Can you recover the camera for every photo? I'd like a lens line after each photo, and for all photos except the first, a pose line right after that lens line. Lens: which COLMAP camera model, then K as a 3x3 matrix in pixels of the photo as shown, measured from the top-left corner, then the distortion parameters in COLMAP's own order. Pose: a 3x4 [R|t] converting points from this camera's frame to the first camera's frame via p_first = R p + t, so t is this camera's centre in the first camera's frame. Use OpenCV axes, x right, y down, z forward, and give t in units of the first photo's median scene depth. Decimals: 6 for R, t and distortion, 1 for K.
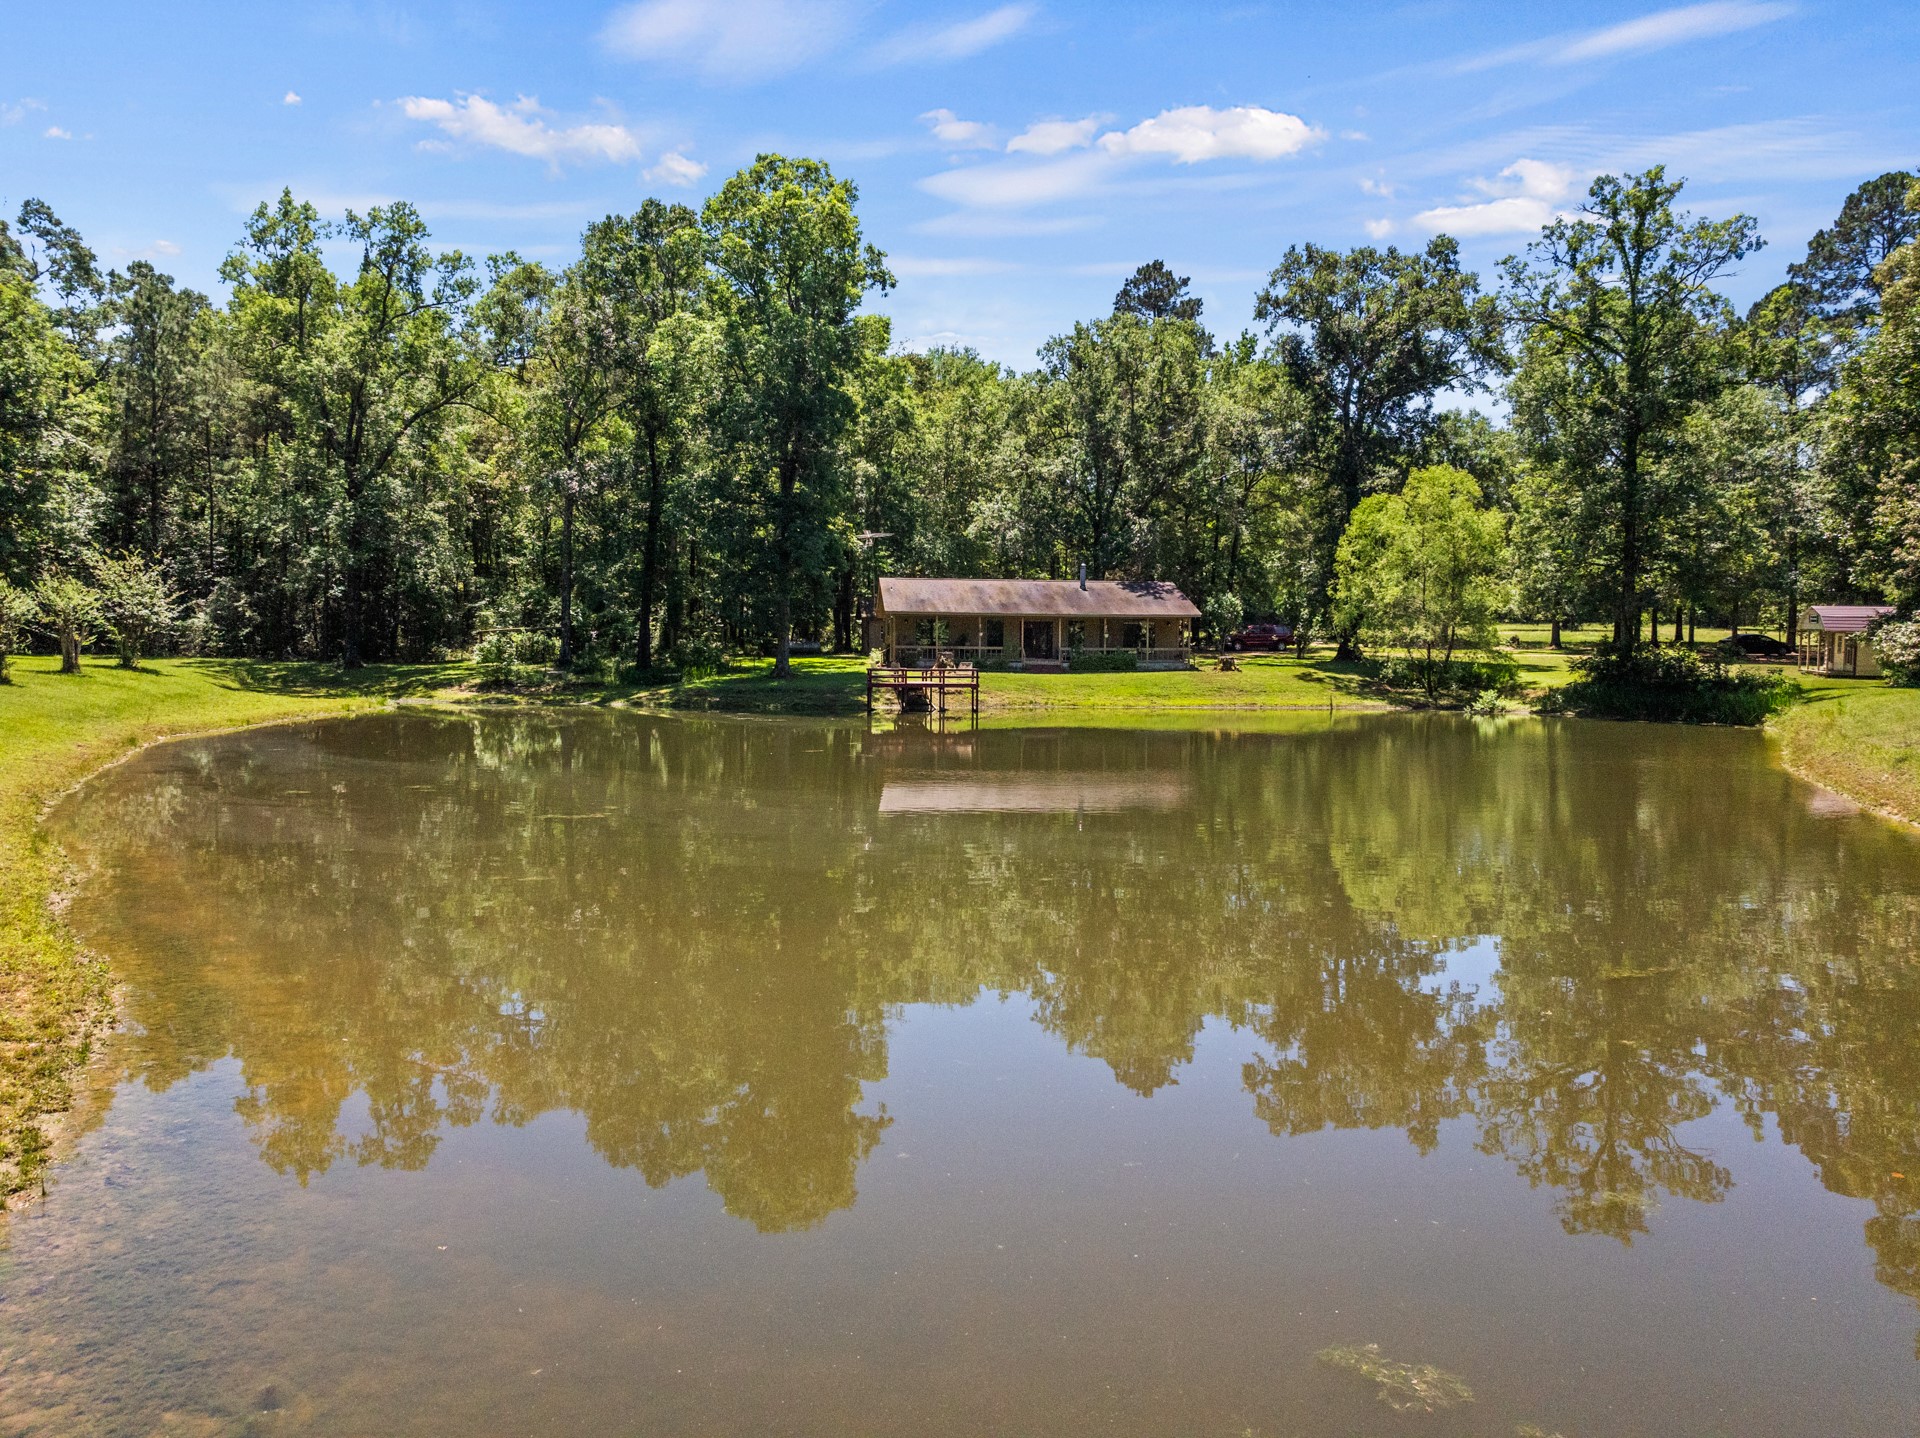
lens RADIAL K [[1395.2, 0, 960.0], [0, 1395.2, 719.0], [0, 0, 1]] dist [0.000790, -0.000168]
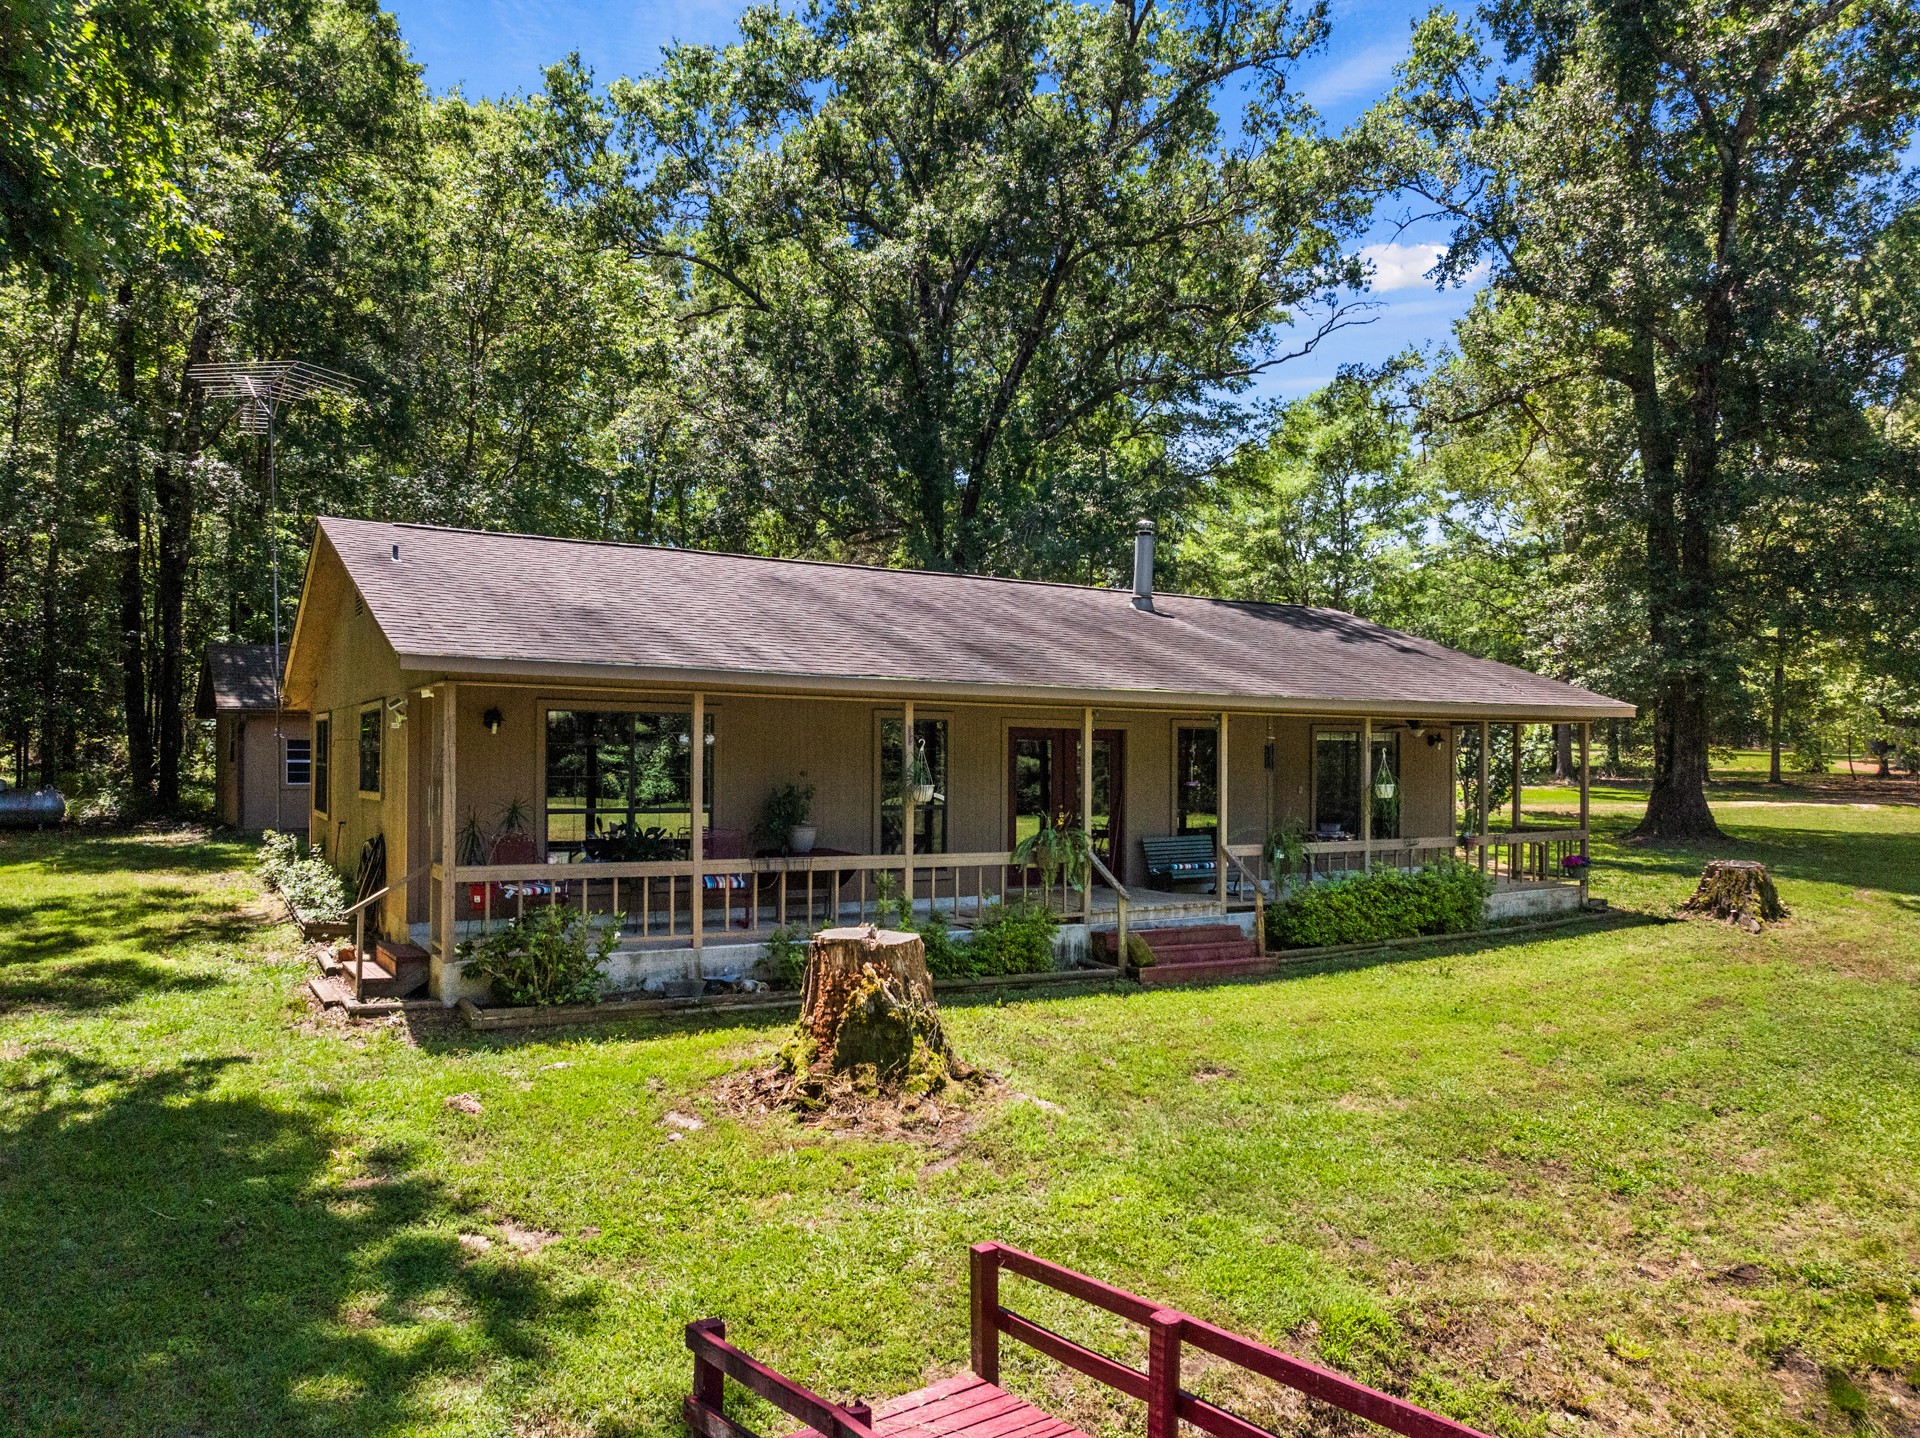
lens RADIAL K [[1395.2, 0, 960.0], [0, 1395.2, 719.0], [0, 0, 1]] dist [0.000790, -0.000168]
pose [[0.894545, 0.012769, 0.446796, -0.070736], [0.024115, 0.996757, -0.076768, -0.053785], [-0.446327, 0.079448, 0.891336, 0.790790]]
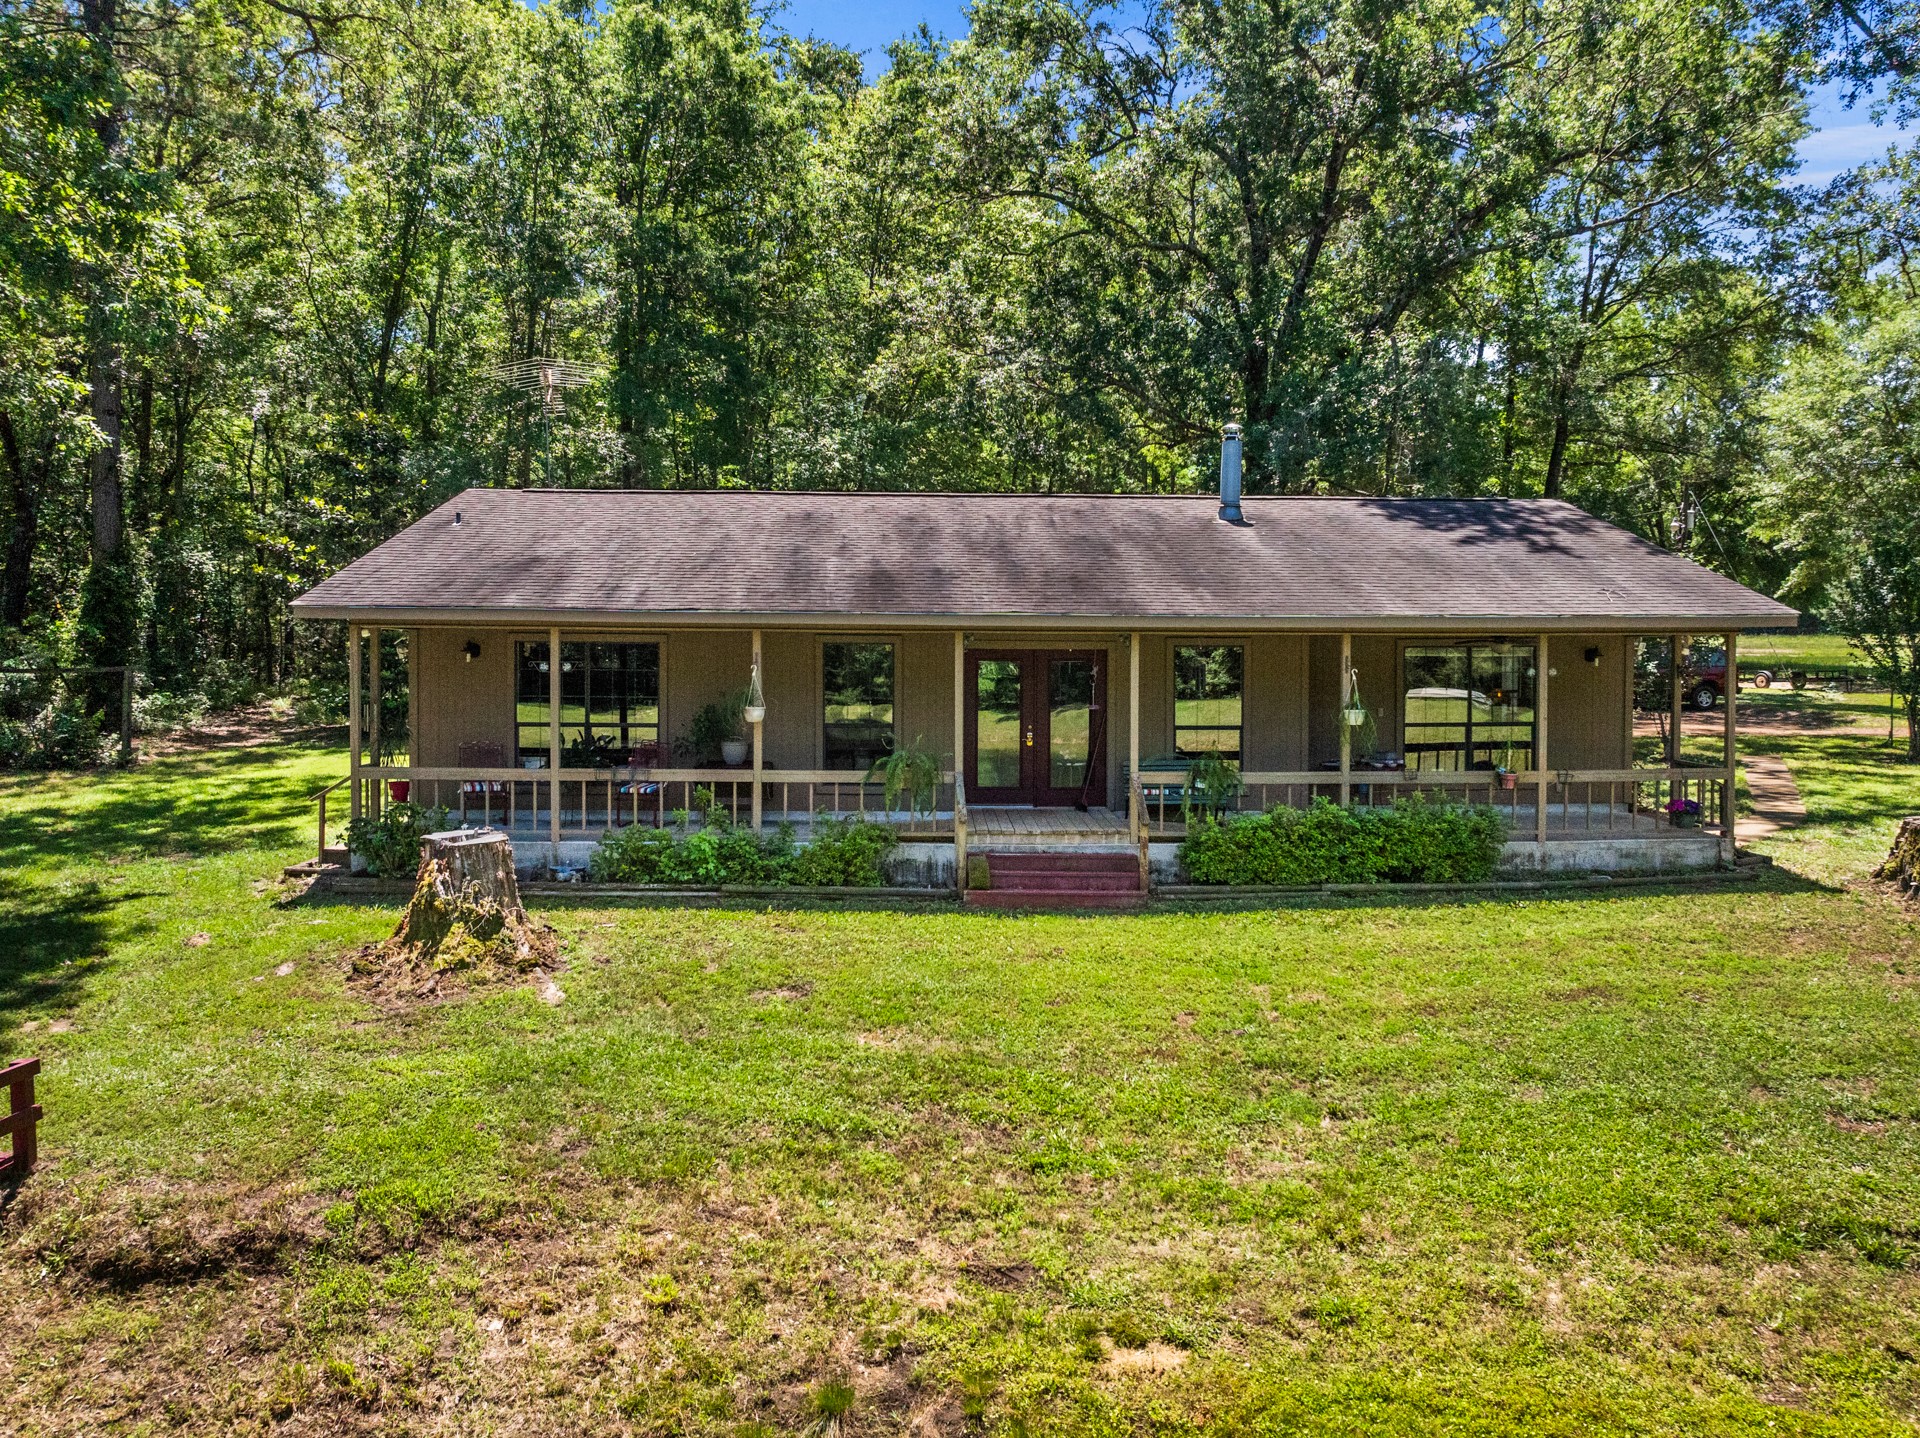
lens RADIAL K [[1354.4, 0, 960.0], [0, 1354.4, 719.0], [0, 0, 1]] dist [-0.006336, -0.001629]
pose [[0.996994, -0.003264, -0.077412, 0.059162], [0.001848, 0.999830, -0.018362, -0.053872], [0.077459, 0.018164, 0.996830, 0.766301]]
